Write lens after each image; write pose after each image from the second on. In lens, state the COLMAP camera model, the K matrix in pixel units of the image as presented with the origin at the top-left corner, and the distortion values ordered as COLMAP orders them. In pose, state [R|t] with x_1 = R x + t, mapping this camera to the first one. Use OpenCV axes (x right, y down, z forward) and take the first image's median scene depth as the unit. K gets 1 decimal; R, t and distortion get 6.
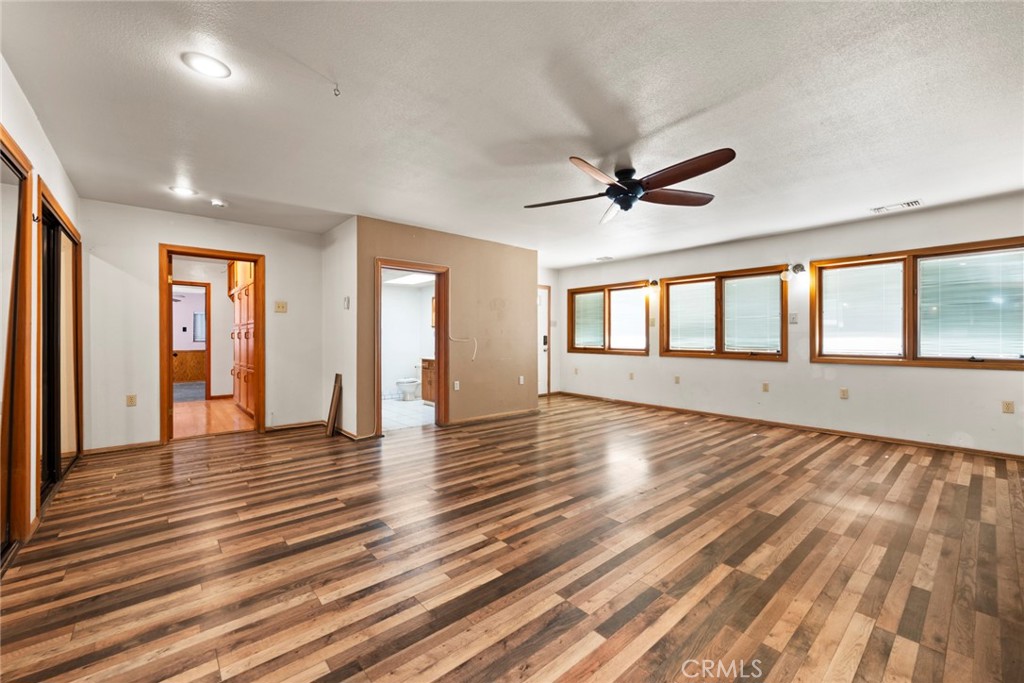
lens RADIAL K [[410.6, 0, 513.4], [0, 410.6, 336.9], [0, 0, 1]] dist [-0.001877, 0.000777]
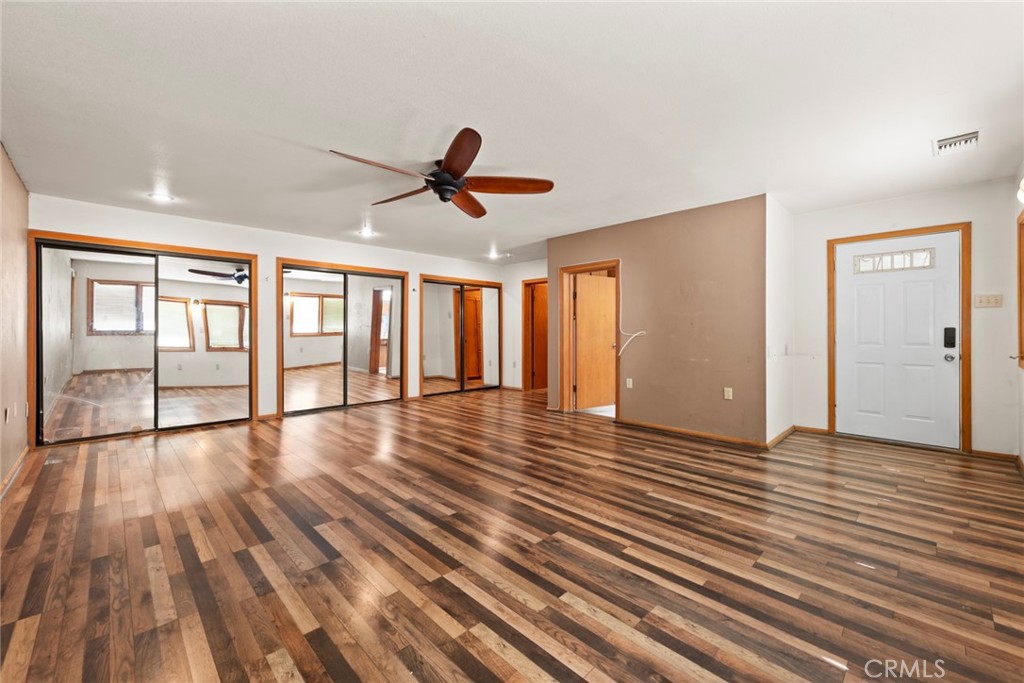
lens RADIAL K [[410.6, 0, 513.4], [0, 410.6, 336.9], [0, 0, 1]] dist [-0.001877, 0.000777]
pose [[0.068069, 0.010677, -0.997624, 1.421882], [0.000031, 0.999943, 0.010704, 0.006680], [0.997681, -0.000759, 0.068064, 1.245733]]
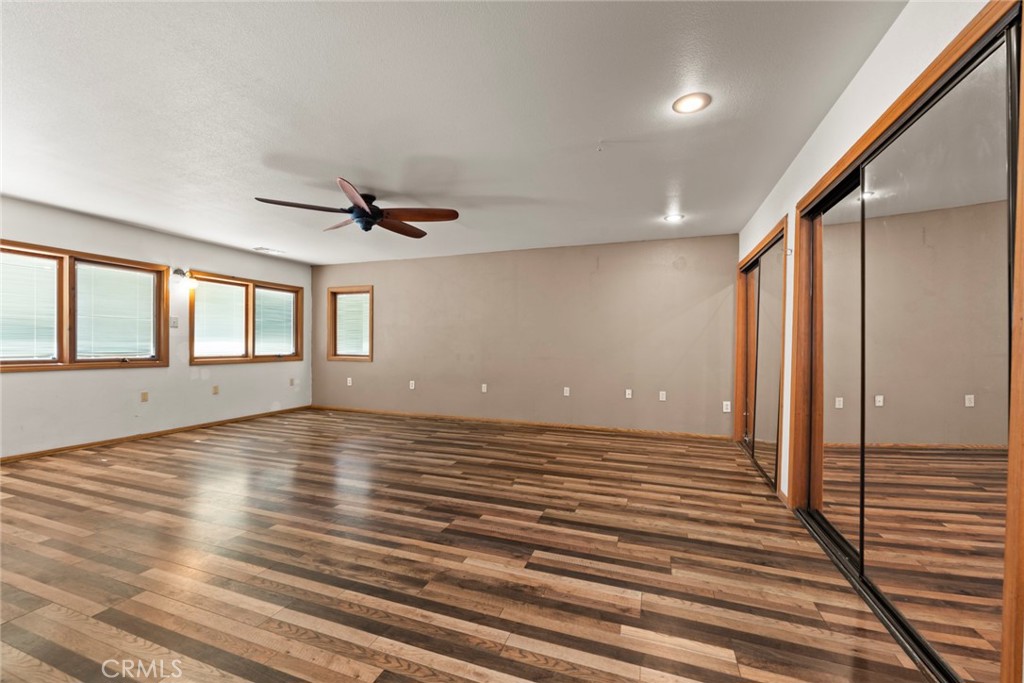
lens RADIAL K [[410.6, 0, 513.4], [0, 410.6, 336.9], [0, 0, 1]] dist [-0.001877, 0.000777]
pose [[-0.494334, 0.010811, 0.869205, -1.051779], [-0.008694, 0.999811, -0.017380, 0.000608], [-0.869229, -0.016148, -0.494147, 1.380139]]
